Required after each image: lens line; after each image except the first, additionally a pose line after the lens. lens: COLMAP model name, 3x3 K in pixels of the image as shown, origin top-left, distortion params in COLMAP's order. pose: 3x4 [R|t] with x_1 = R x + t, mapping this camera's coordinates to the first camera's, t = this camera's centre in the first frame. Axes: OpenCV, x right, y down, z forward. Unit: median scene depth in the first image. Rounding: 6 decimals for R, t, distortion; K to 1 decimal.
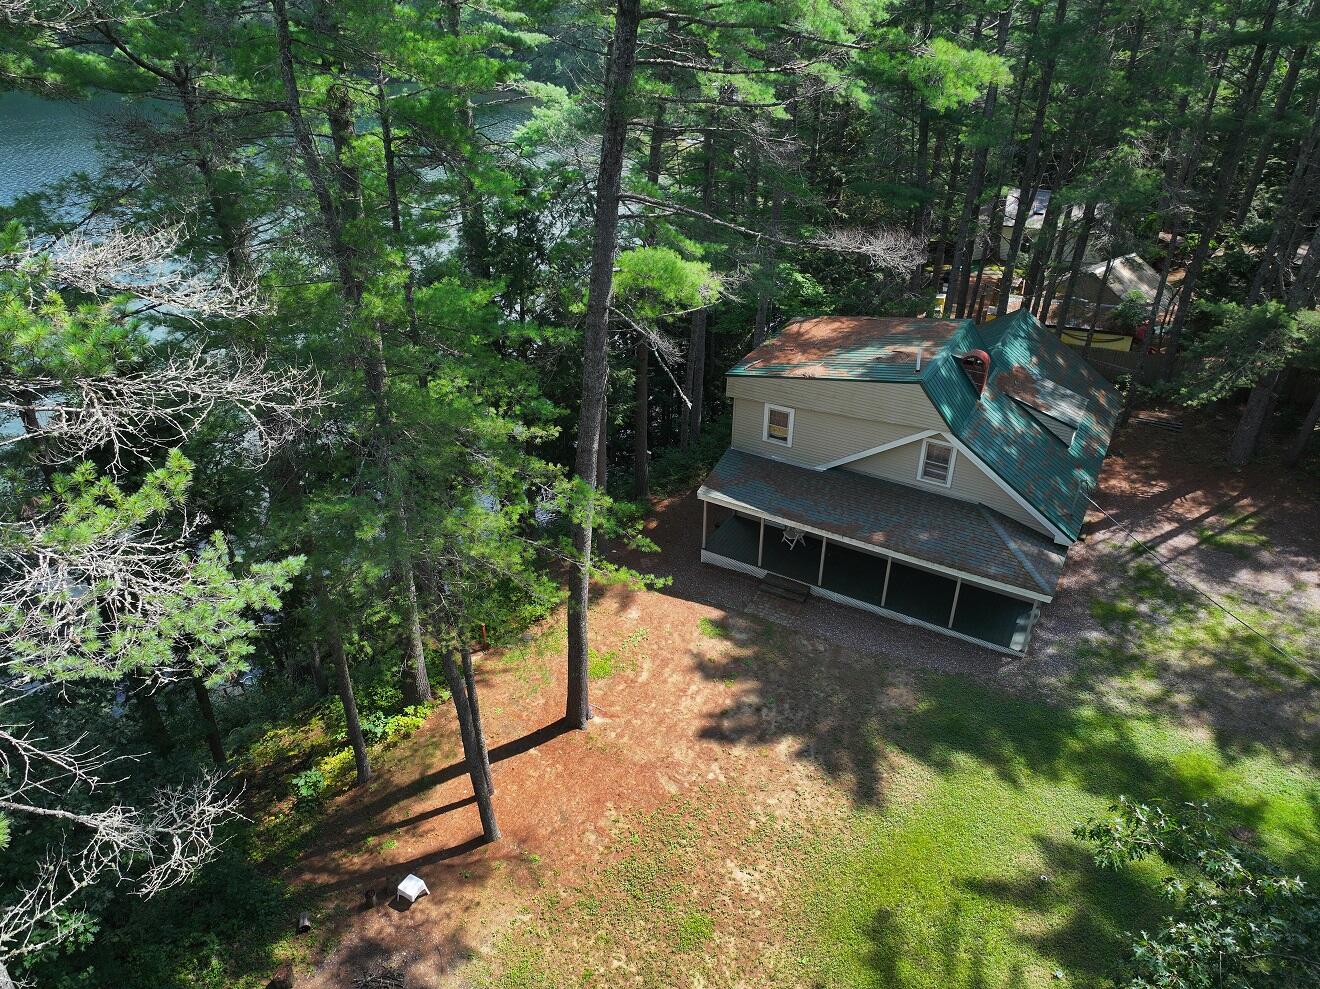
lens RADIAL K [[905.1, 0, 662.6], [0, 905.1, 491.2], [0, 0, 1]] dist [-0.001562, 0.005264]
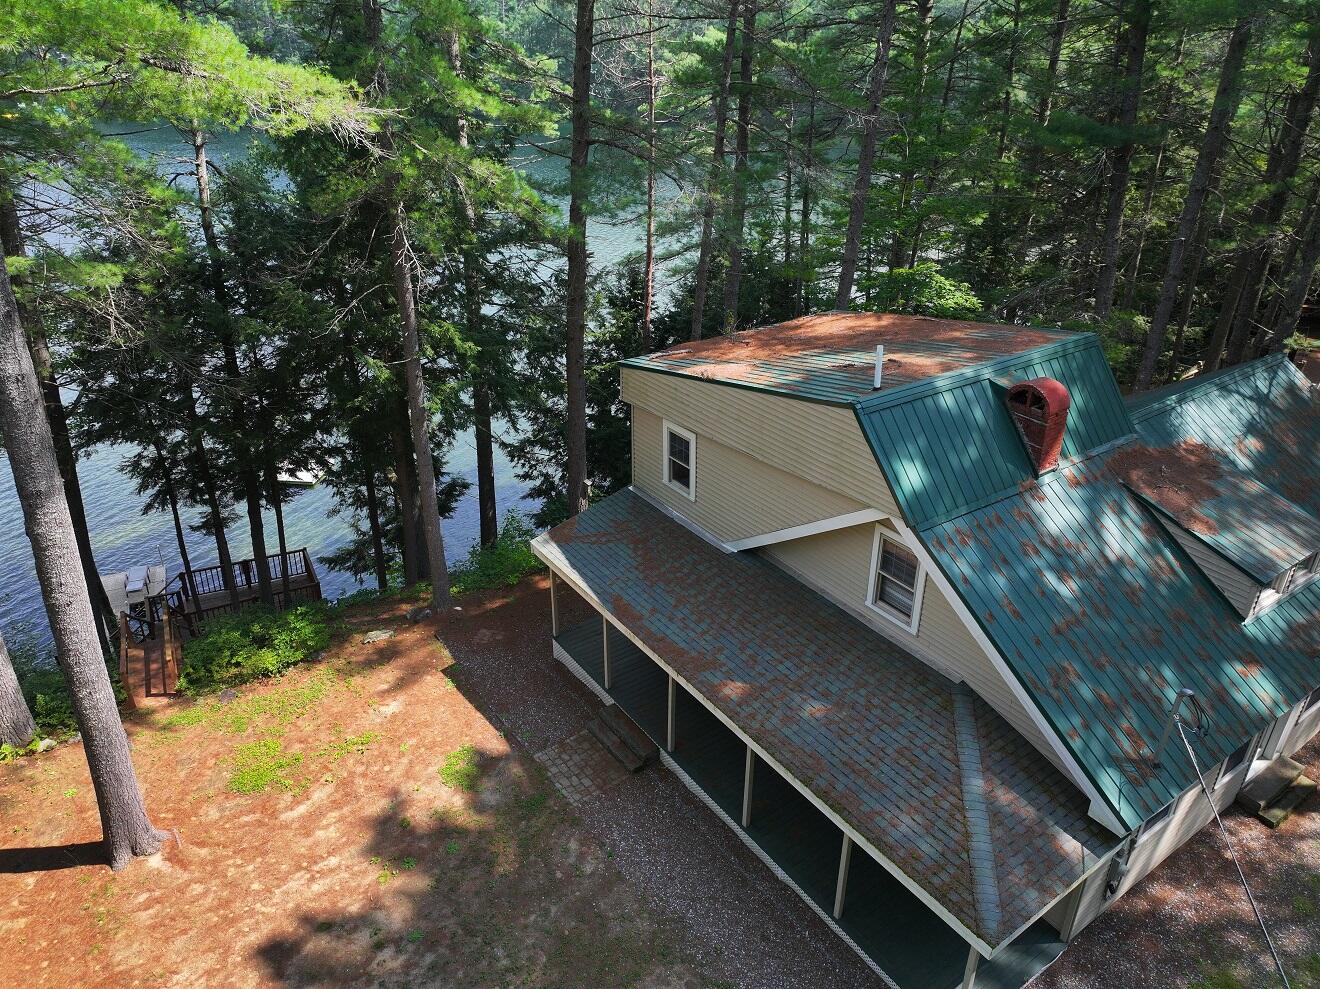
lens RADIAL K [[905.1, 0, 656.8], [0, 905.1, 492.4], [0, 0, 1]] dist [-0.001562, 0.005264]
pose [[0.907148, 0.194451, -0.373190, 0.352284], [-0.219791, 0.975197, -0.026141, -0.034934], [0.358850, 0.105737, 0.927387, 0.472505]]
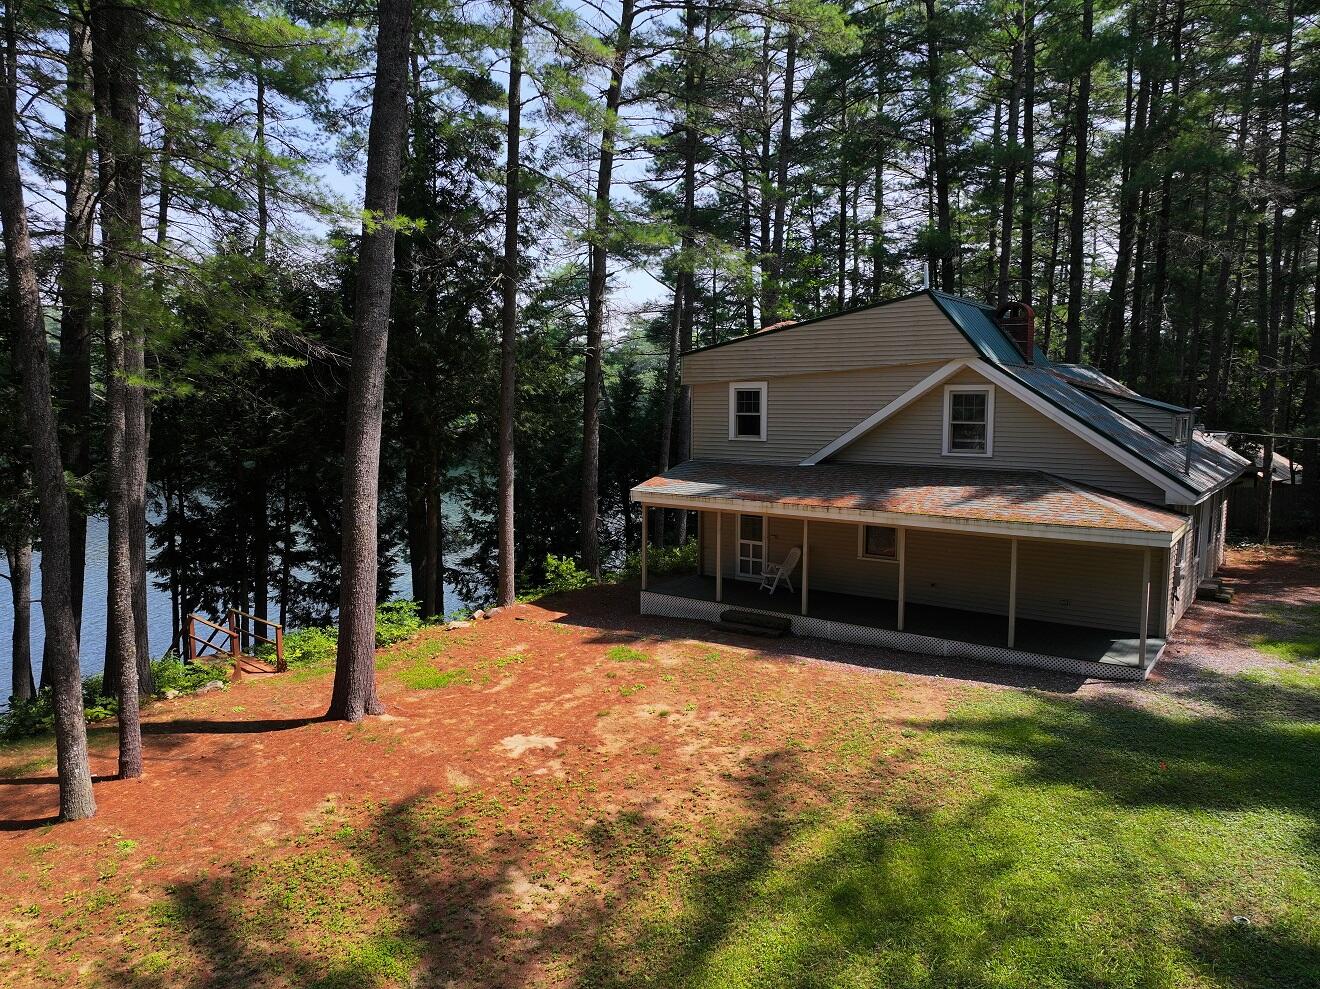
lens RADIAL K [[905.1, 0, 662.0], [0, 905.1, 495.8], [0, 0, 1]] dist [-0.001562, 0.005264]
pose [[0.994041, 0.011867, -0.108355, 0.144800], [-0.056670, 0.905416, -0.420726, 0.314166], [0.093113, 0.424360, 0.900693, 0.377768]]
